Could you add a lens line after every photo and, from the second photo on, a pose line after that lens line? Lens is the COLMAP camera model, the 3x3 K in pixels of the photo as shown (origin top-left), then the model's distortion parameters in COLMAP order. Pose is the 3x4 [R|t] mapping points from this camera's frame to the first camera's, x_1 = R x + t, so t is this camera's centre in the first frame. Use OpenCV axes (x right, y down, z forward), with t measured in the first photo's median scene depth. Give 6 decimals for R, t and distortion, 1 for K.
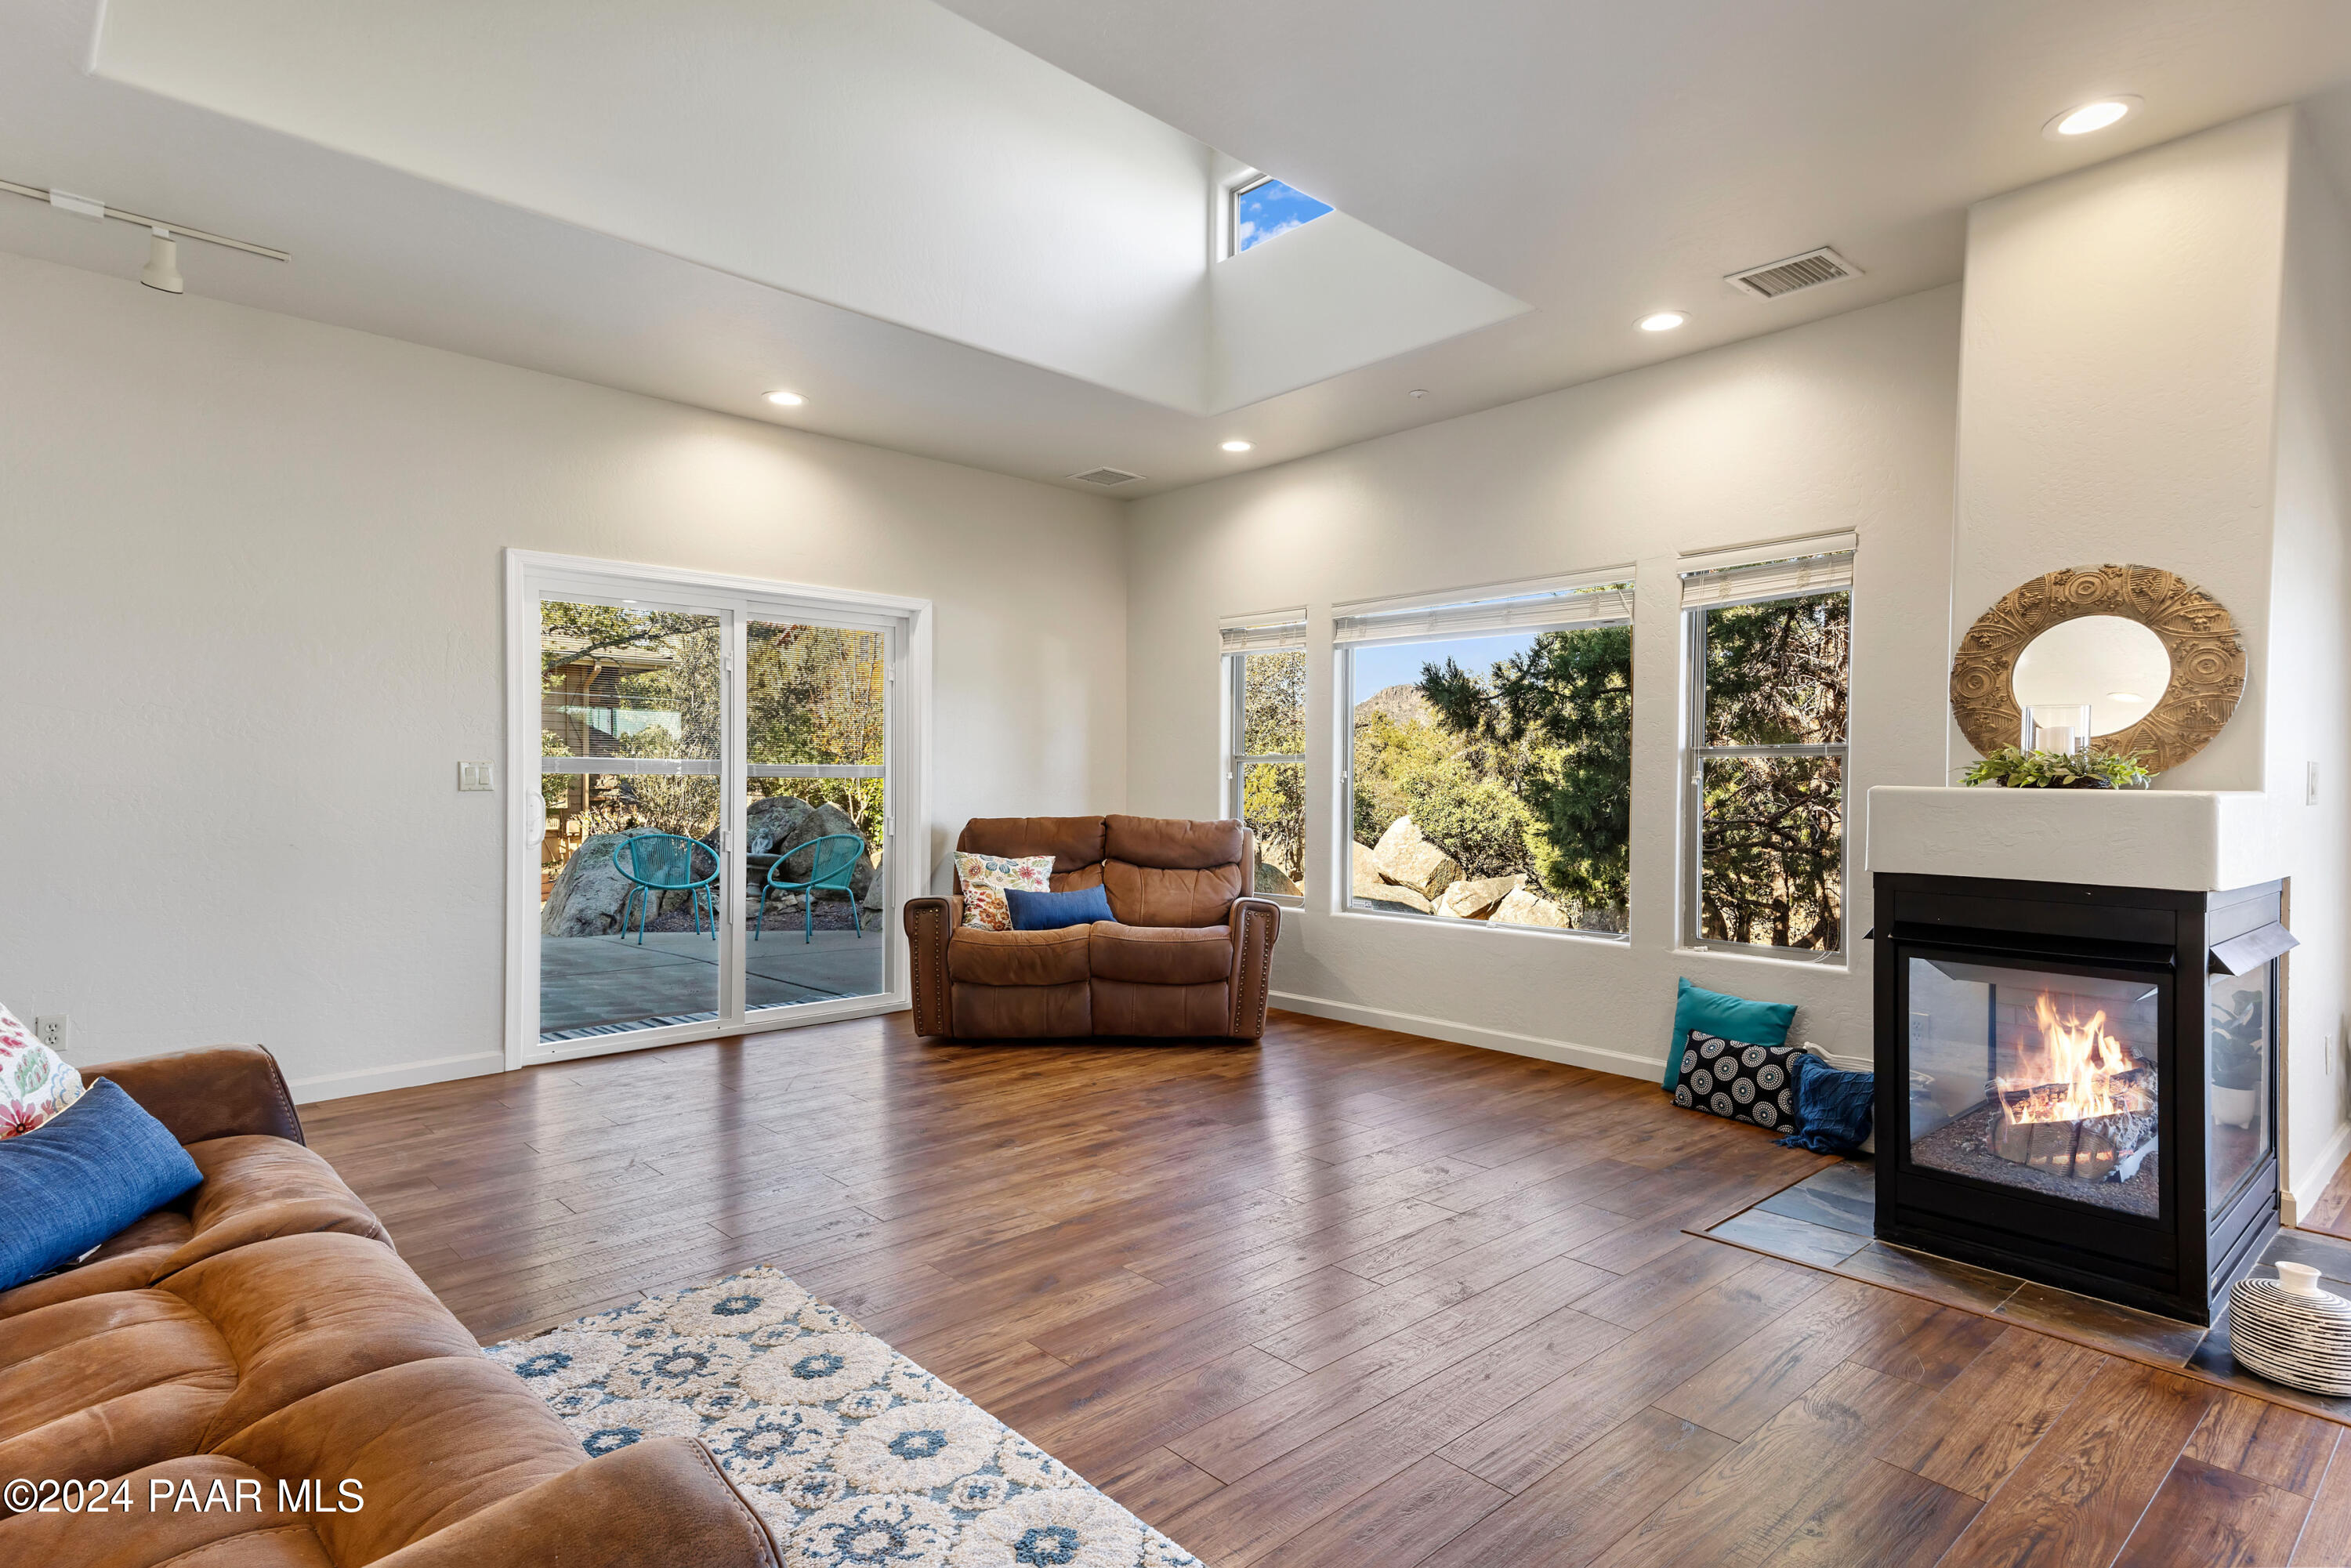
lens RADIAL K [[1223.2, 0, 1172.6], [0, 1223.2, 787.8], [0, 0, 1]] dist [0.075035, -0.000346]
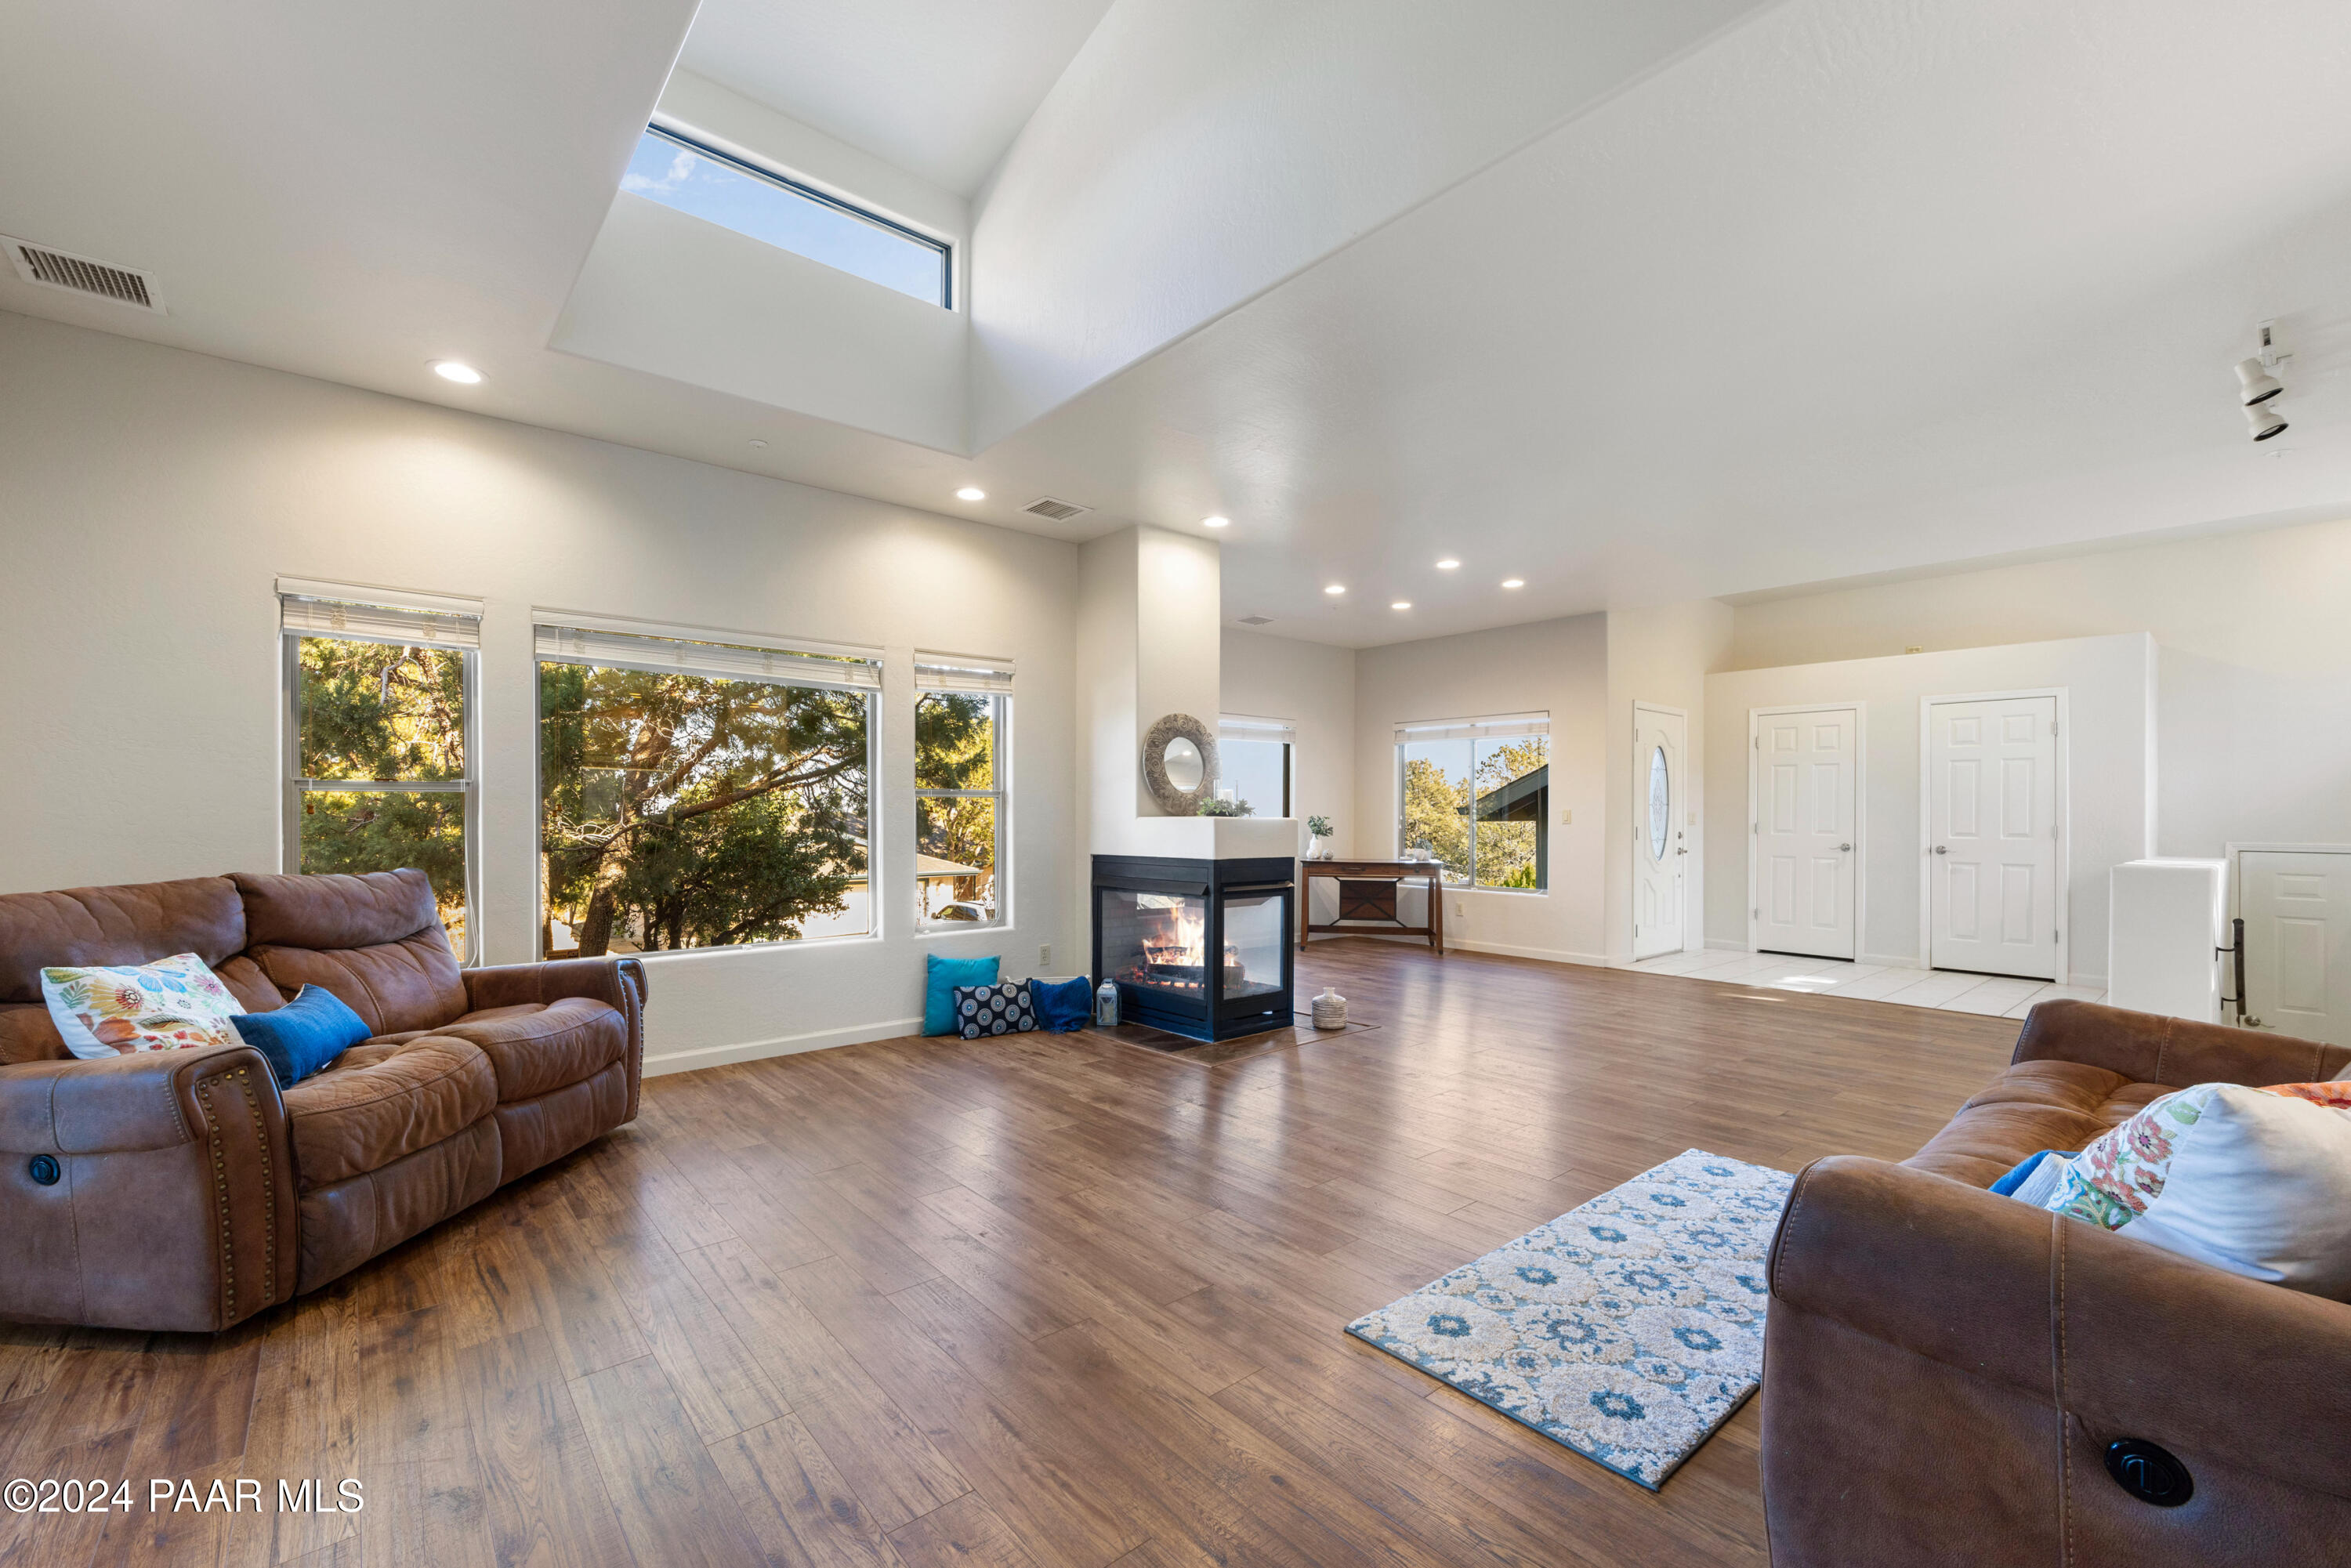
lens RADIAL K [[960.1, 0, 1169.9], [0, 960.1, 816.6], [0, 0, 1]] dist [-0.000202, -0.000056]
pose [[0.046532, -0.009899, 0.998868, -0.530278], [0.005363, 0.999939, 0.009660, -0.008849], [-0.998902, 0.004908, 0.046582, 0.548563]]
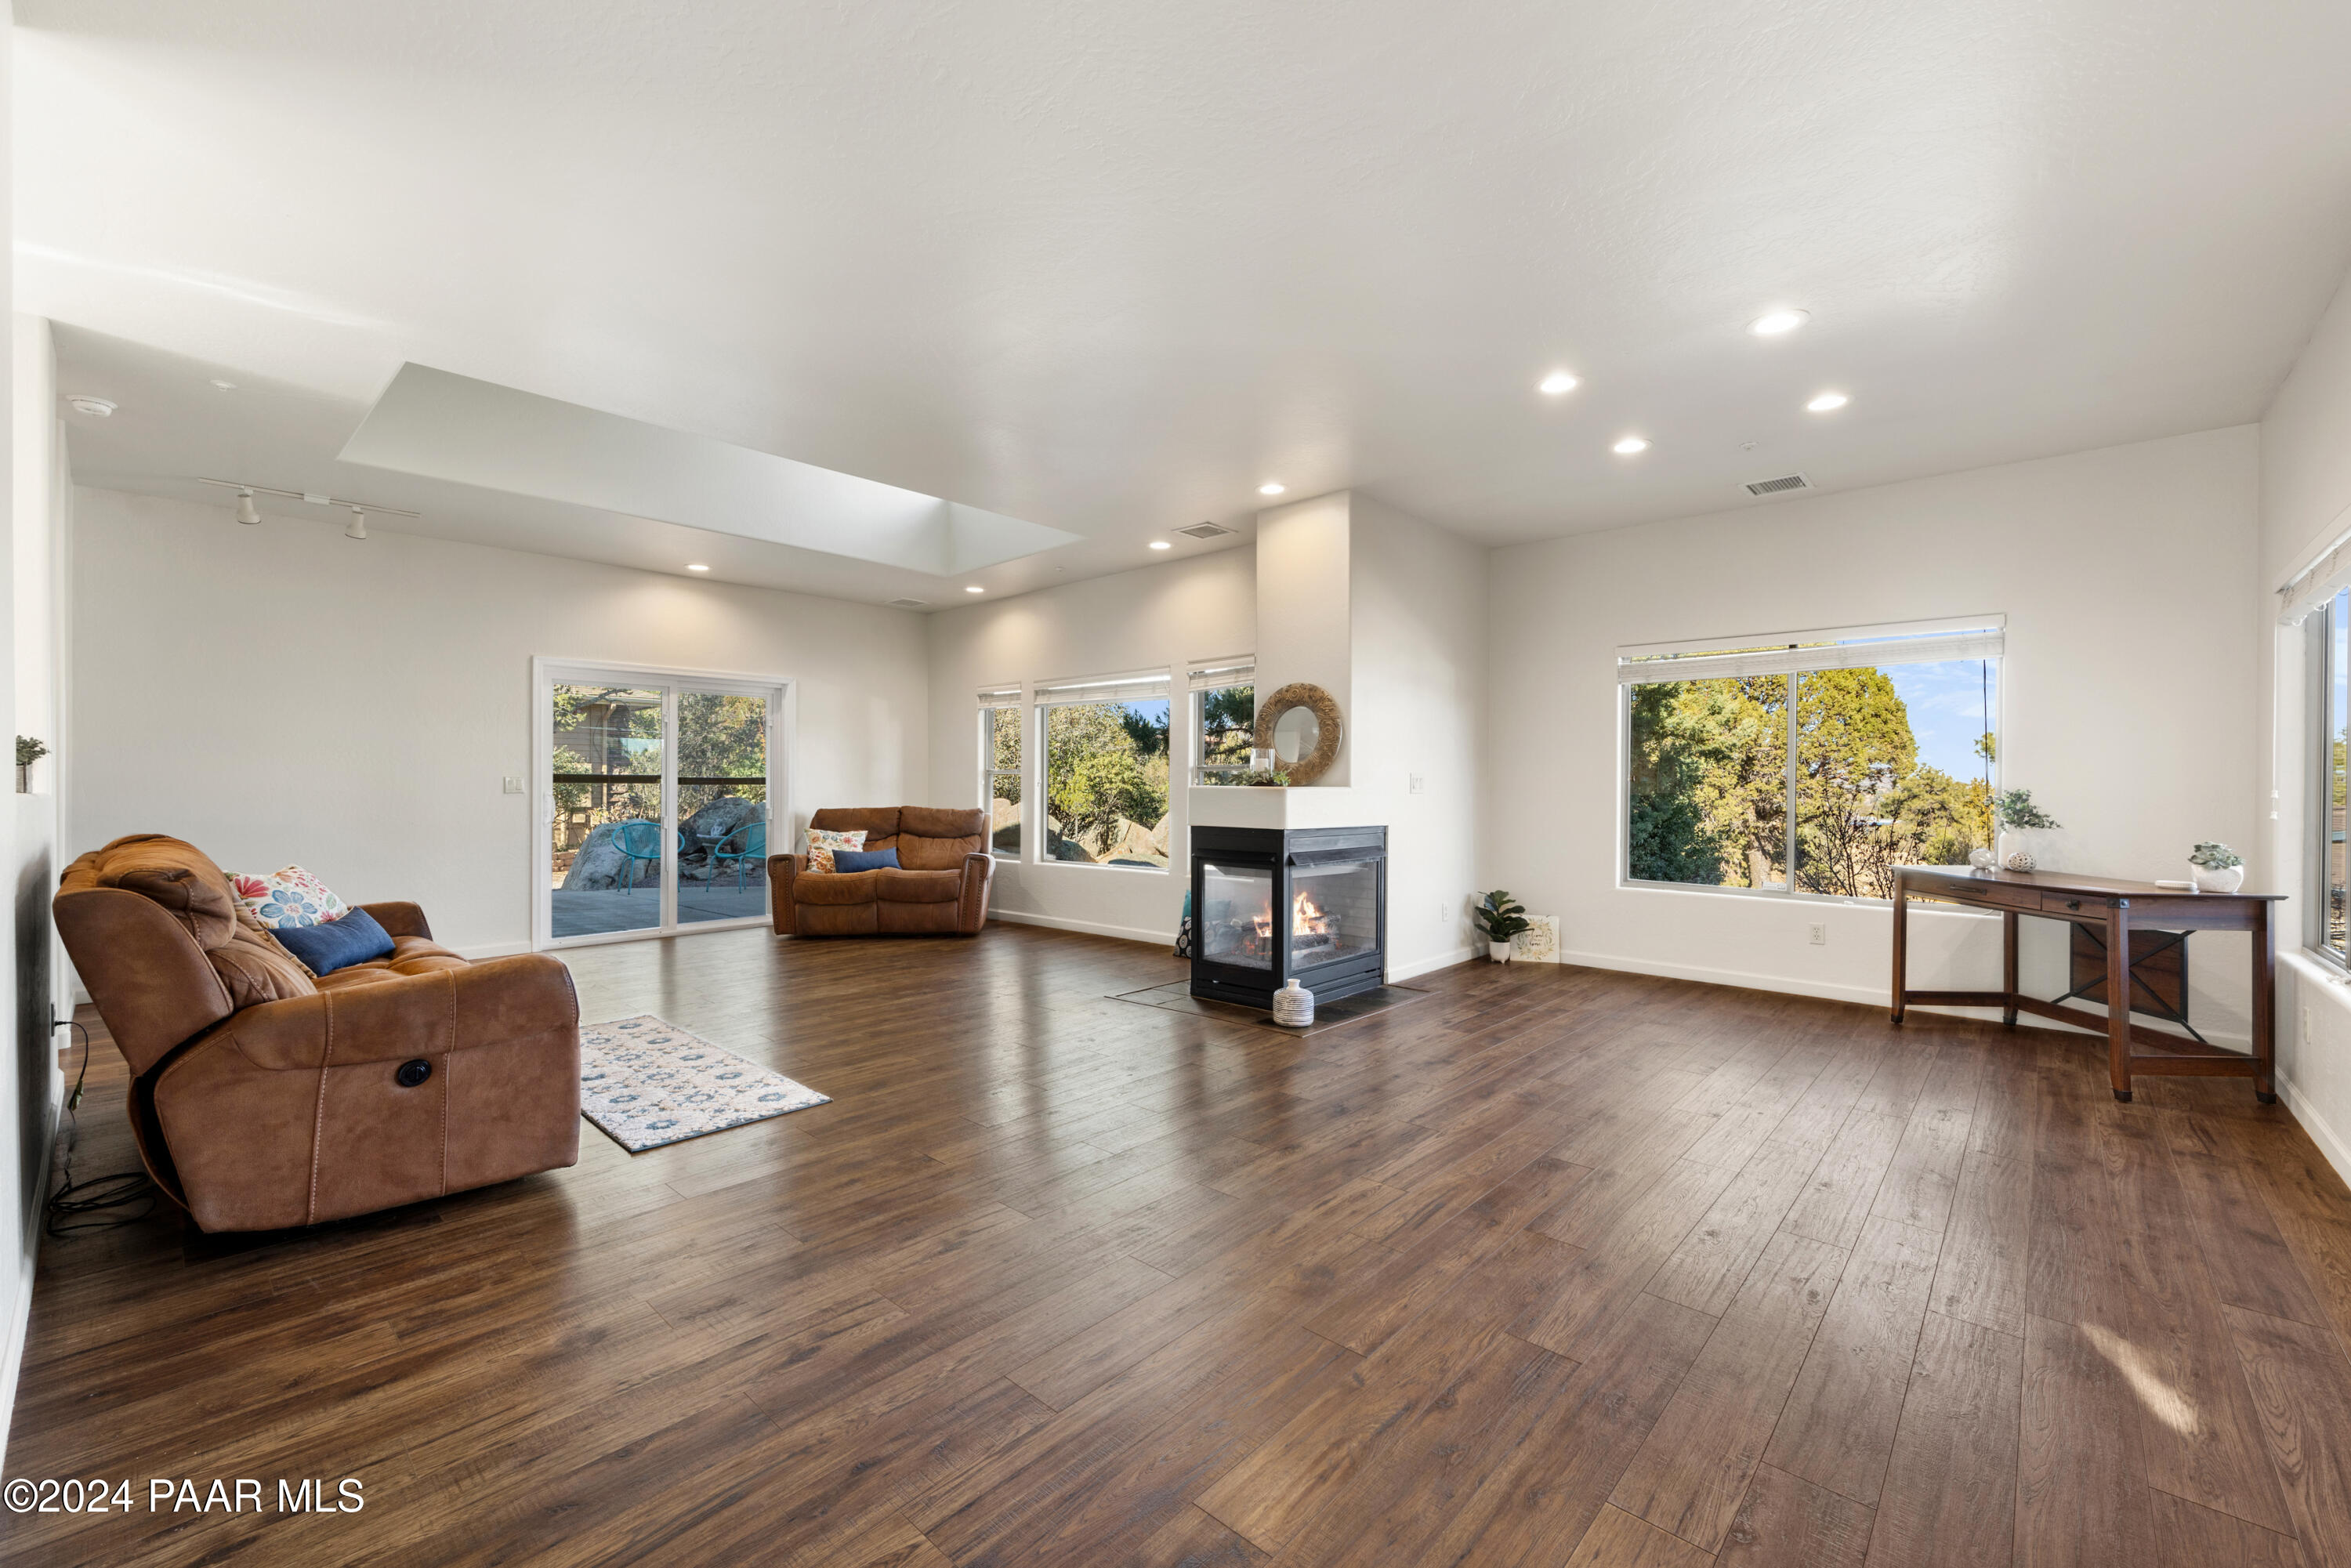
lens RADIAL K [[956.1, 0, 1153.3], [0, 956.1, 782.5], [0, 0, 1]] dist [0.001713, 0.000084]
pose [[0.997671, -0.005790, 0.067962, 0.212365], [0.006335, 0.999949, -0.007804, 0.002231], [-0.067914, 0.008216, 0.997657, -0.346264]]
